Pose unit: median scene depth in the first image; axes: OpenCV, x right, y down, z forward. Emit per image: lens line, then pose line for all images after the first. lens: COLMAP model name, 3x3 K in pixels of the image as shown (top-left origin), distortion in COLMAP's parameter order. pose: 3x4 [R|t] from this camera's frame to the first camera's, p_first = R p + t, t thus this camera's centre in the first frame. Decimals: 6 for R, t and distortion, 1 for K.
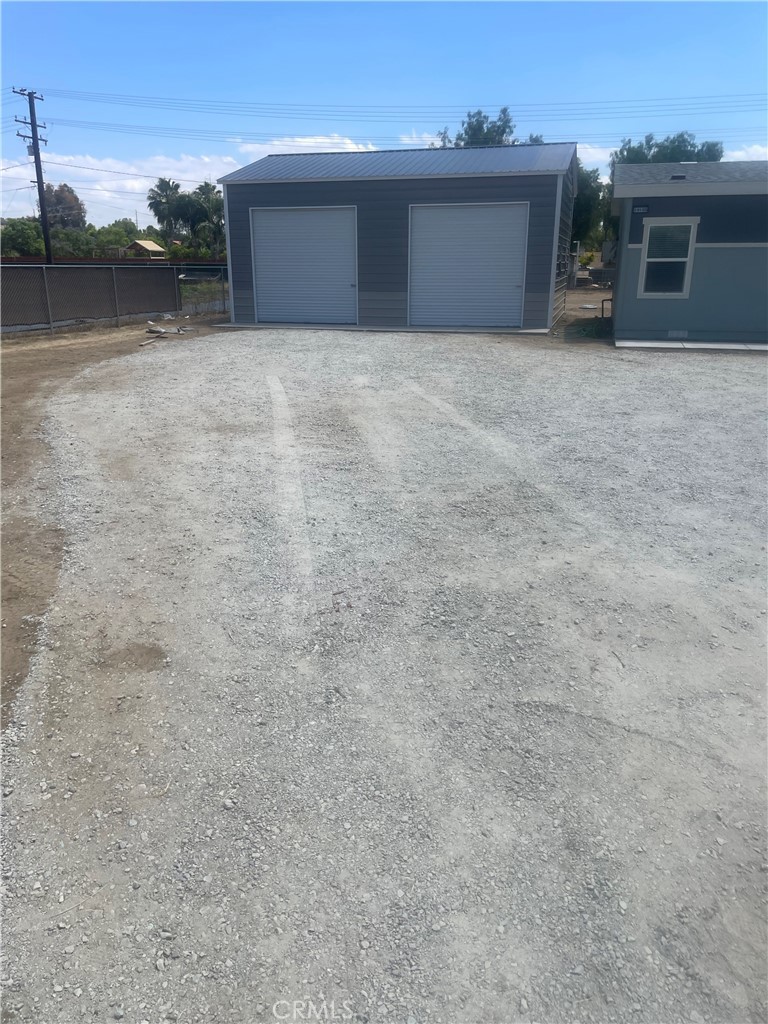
lens RADIAL K [[778.7, 0, 384.0], [0, 778.7, 512.0], [0, 0, 1]] dist [0.108309, -0.188520]
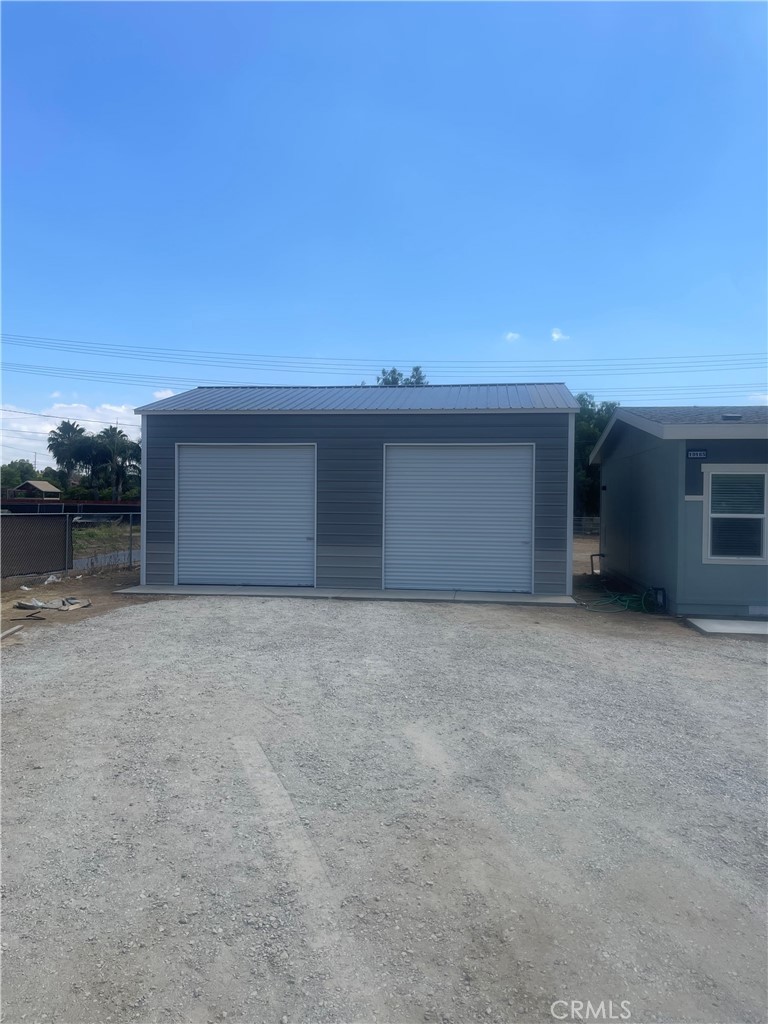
lens RADIAL K [[778.7, 0, 384.0], [0, 778.7, 512.0], [0, 0, 1]] dist [0.108309, -0.188520]
pose [[0.991528, 0.011858, 0.129351, -0.061824], [0.026599, 0.956188, -0.291544, -0.082577], [-0.127141, 0.292515, 0.947771, 0.240886]]
